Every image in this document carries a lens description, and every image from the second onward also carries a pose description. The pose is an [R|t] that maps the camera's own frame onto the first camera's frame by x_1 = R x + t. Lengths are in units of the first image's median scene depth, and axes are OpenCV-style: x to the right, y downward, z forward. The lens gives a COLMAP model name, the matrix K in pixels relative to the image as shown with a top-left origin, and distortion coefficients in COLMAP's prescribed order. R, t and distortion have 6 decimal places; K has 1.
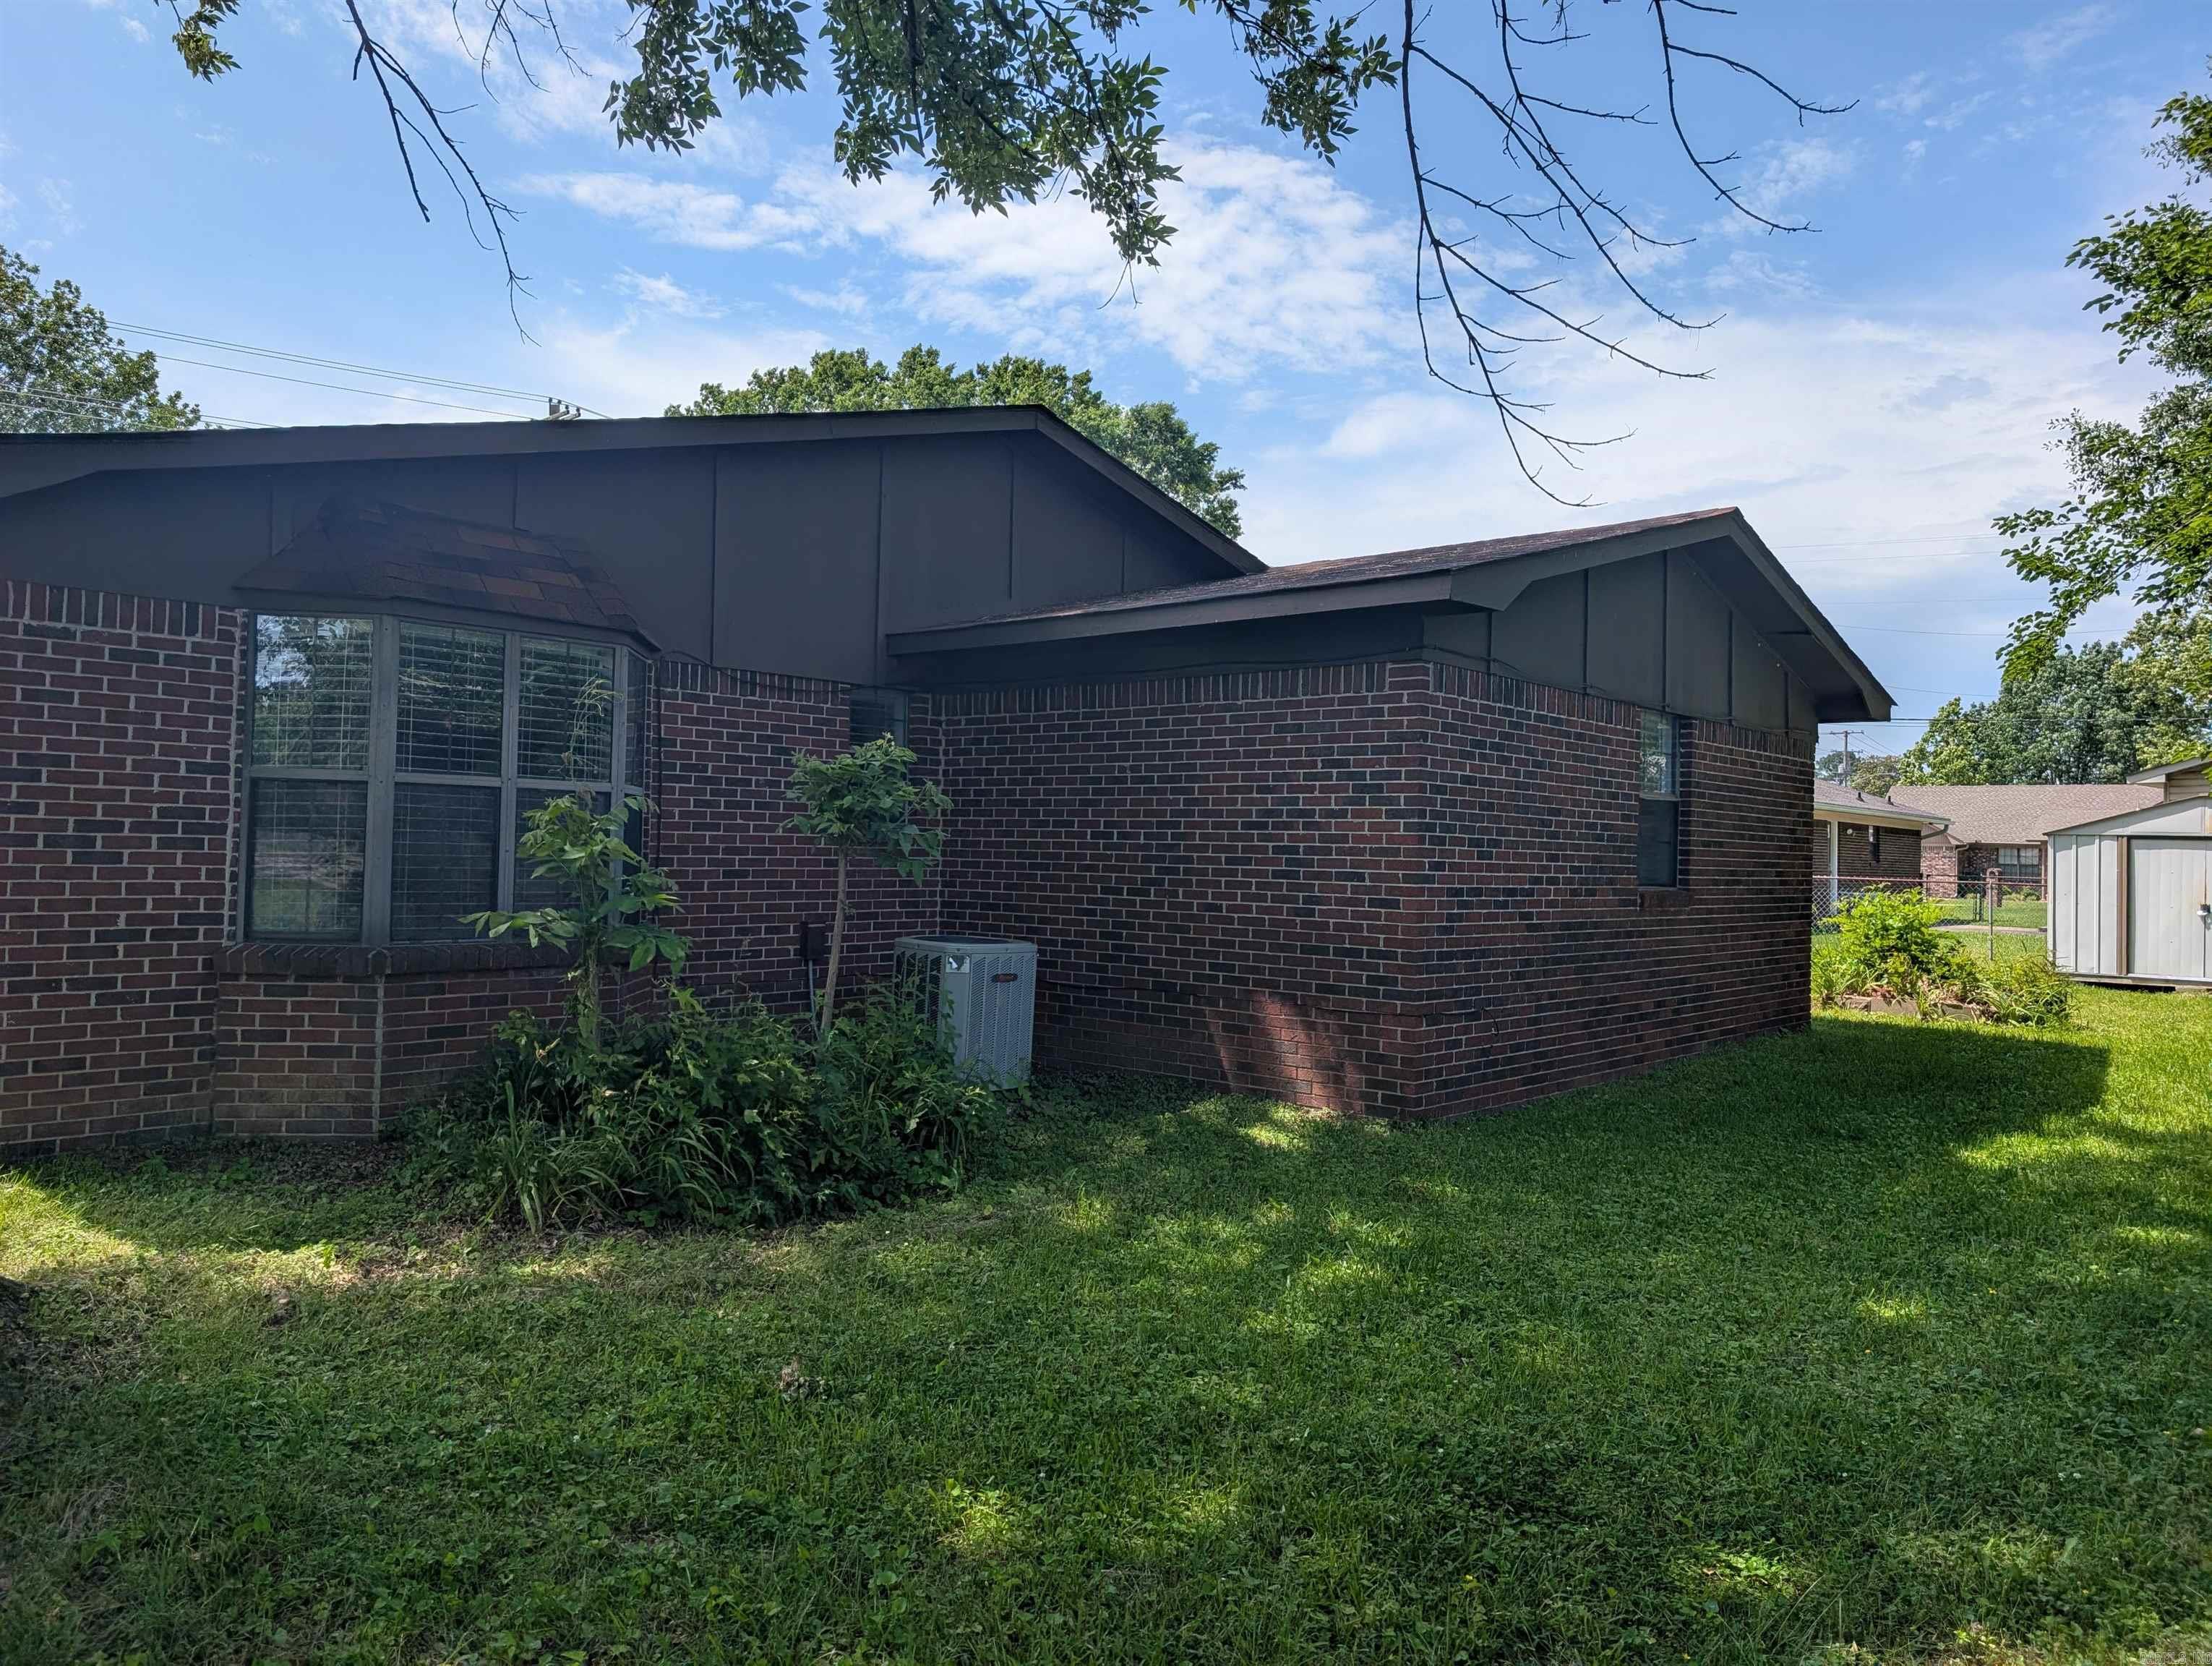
lens RADIAL K [[1571.8, 0, 1103.4], [0, 1571.8, 819.3], [0, 0, 1]] dist [0.009416, -0.014100]
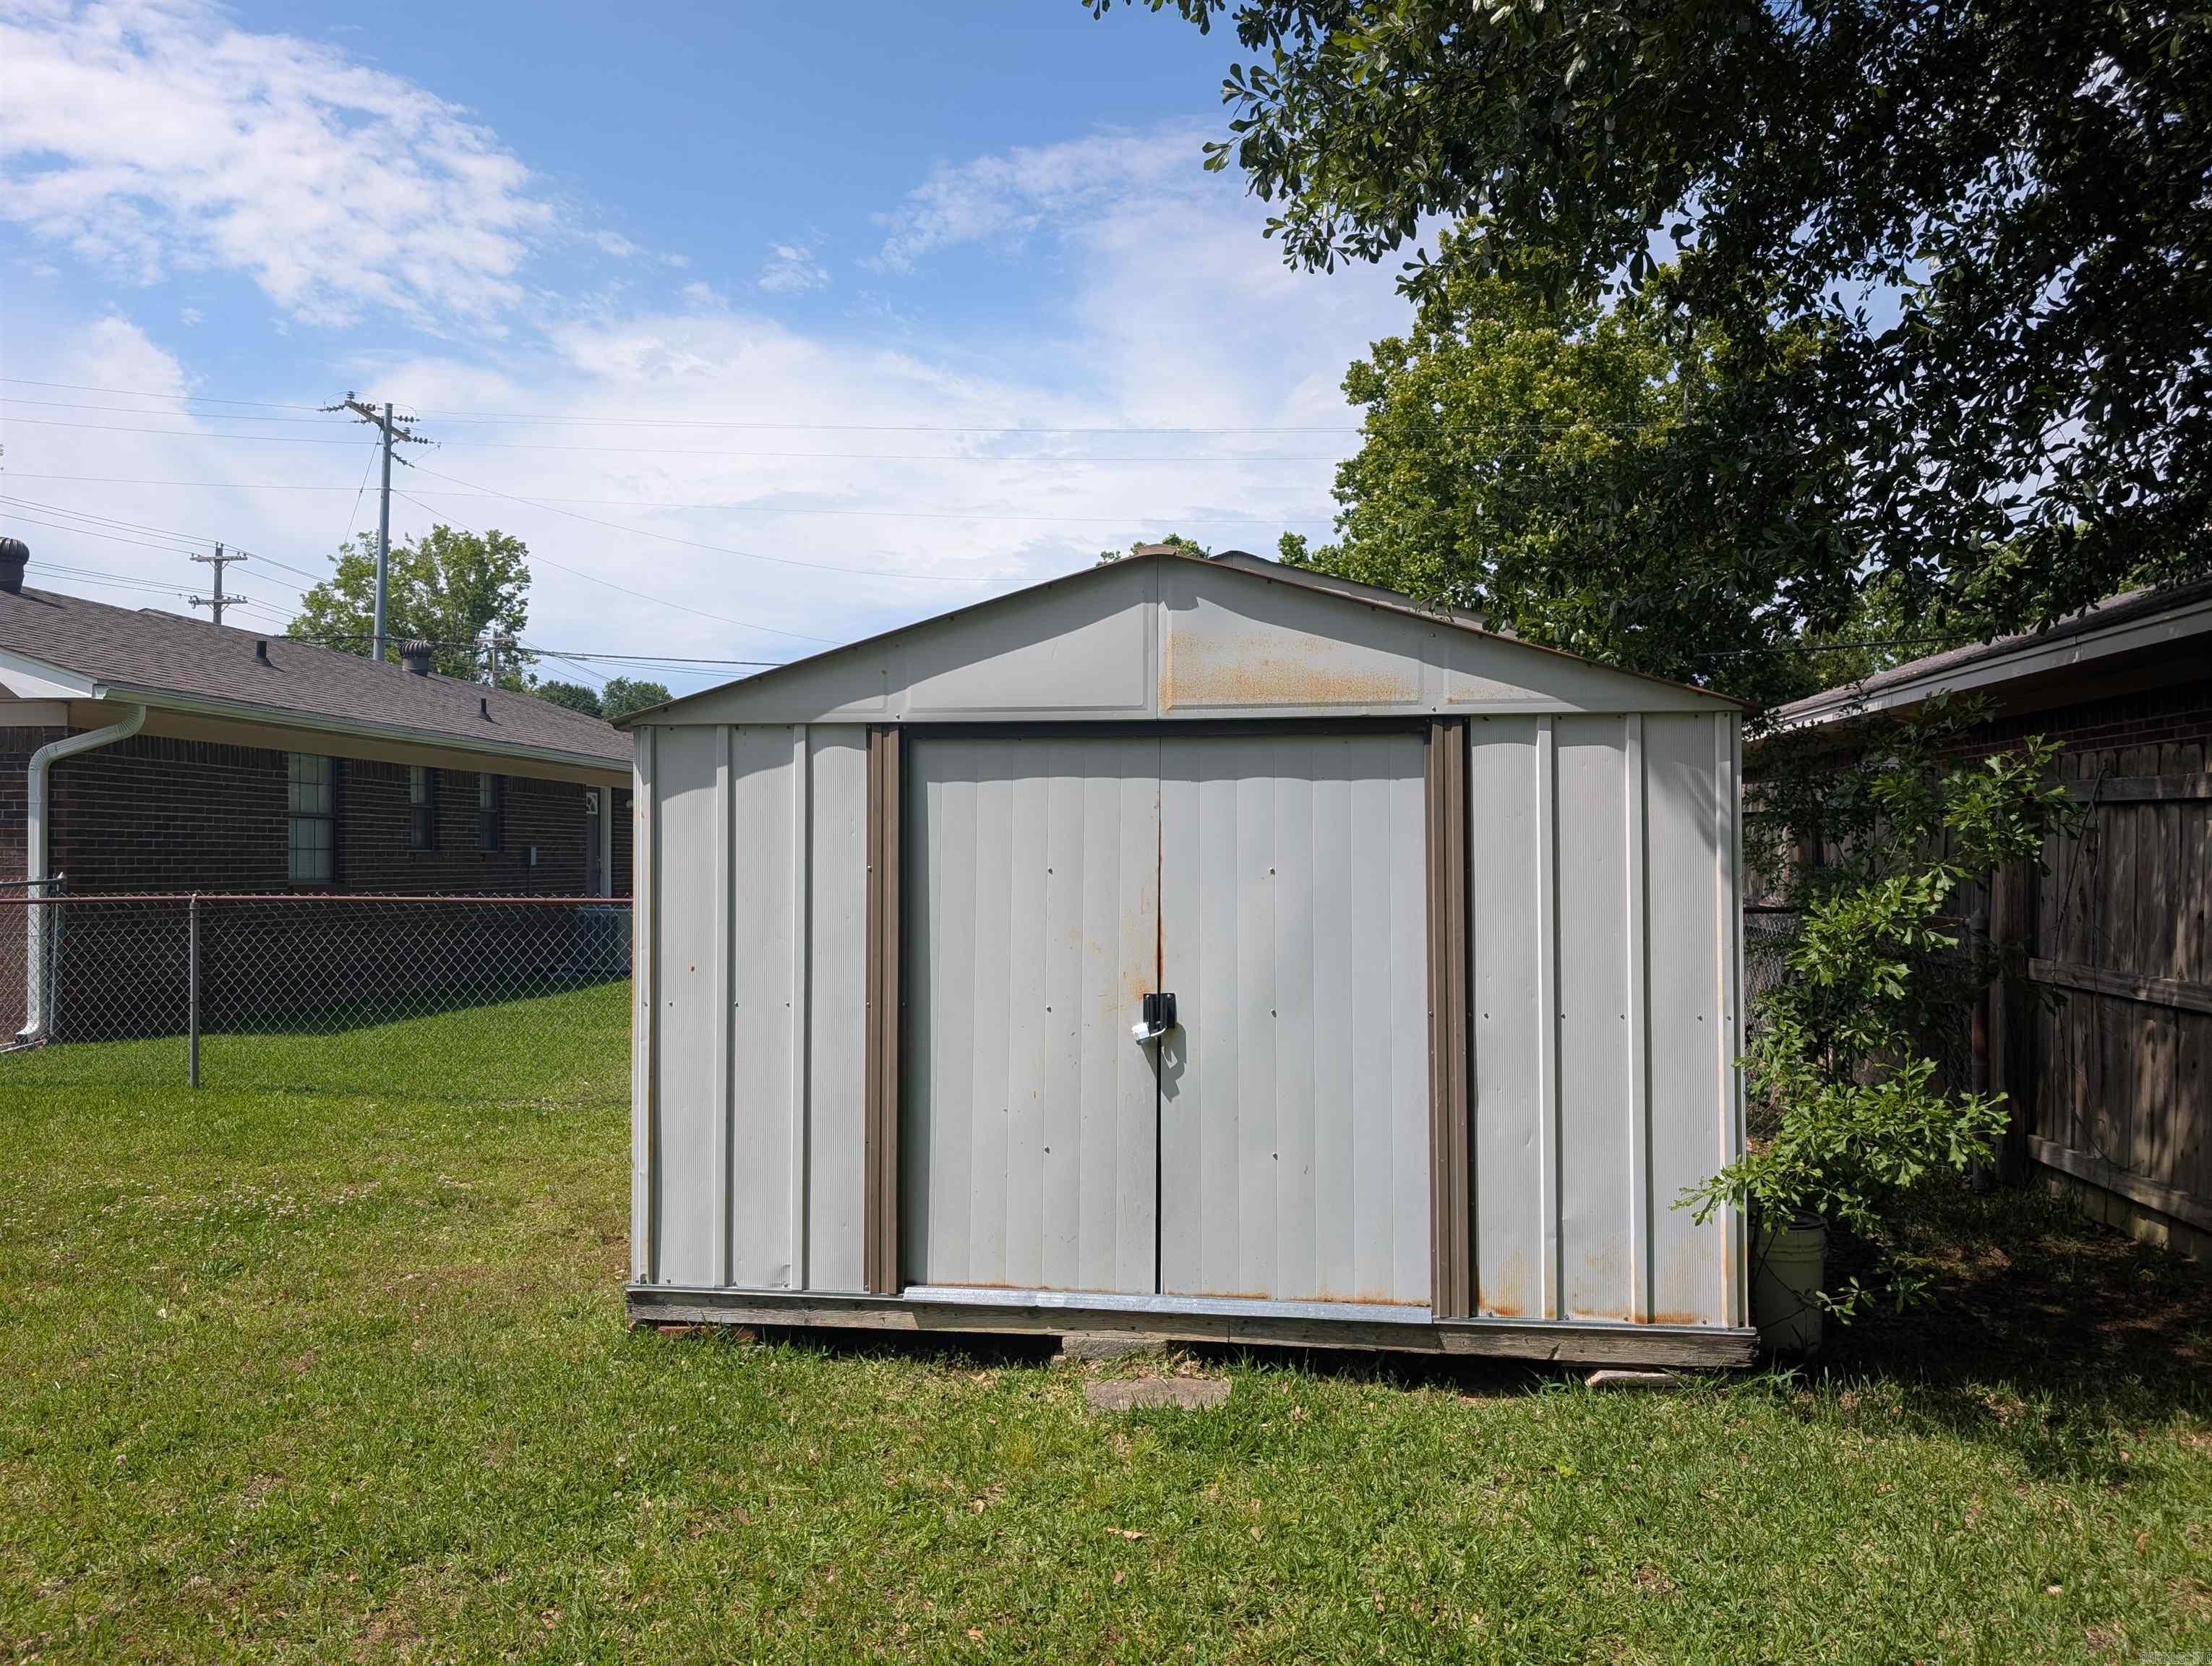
lens RADIAL K [[1569.4, 0, 1105.0], [0, 1569.4, 810.1], [0, 0, 1]] dist [0.033601, -0.055784]
pose [[0.876232, -0.008745, 0.481810, 0.557851], [0.015436, 0.999832, -0.009925, 0.026820], [-0.481642, 0.016134, 0.876220, 0.764234]]
